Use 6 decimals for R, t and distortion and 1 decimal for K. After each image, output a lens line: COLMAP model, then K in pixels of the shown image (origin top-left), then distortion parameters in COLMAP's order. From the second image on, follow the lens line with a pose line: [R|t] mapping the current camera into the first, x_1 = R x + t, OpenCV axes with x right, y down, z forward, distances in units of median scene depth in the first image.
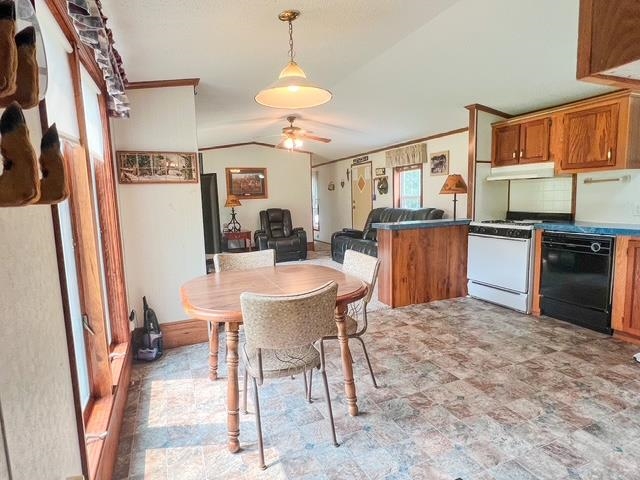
lens RADIAL K [[360.8, 0, 321.7], [0, 360.8, 240.2], [0, 0, 1]] dist [-0.000068, -0.000104]
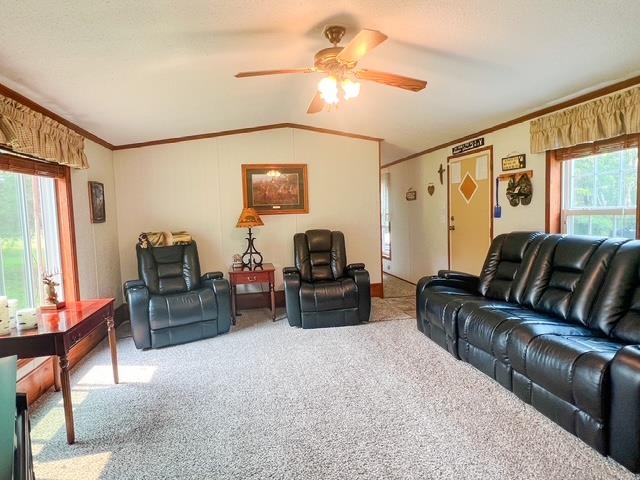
lens RADIAL K [[360.8, 0, 318.4], [0, 360.8, 237.0], [0, 0, 1]] dist [-0.000068, -0.000104]
pose [[0.980451, 0.012909, -0.196341, -0.010652], [-0.021425, 0.998916, -0.041315, -0.052343], [0.195595, 0.044714, 0.979665, 0.415278]]
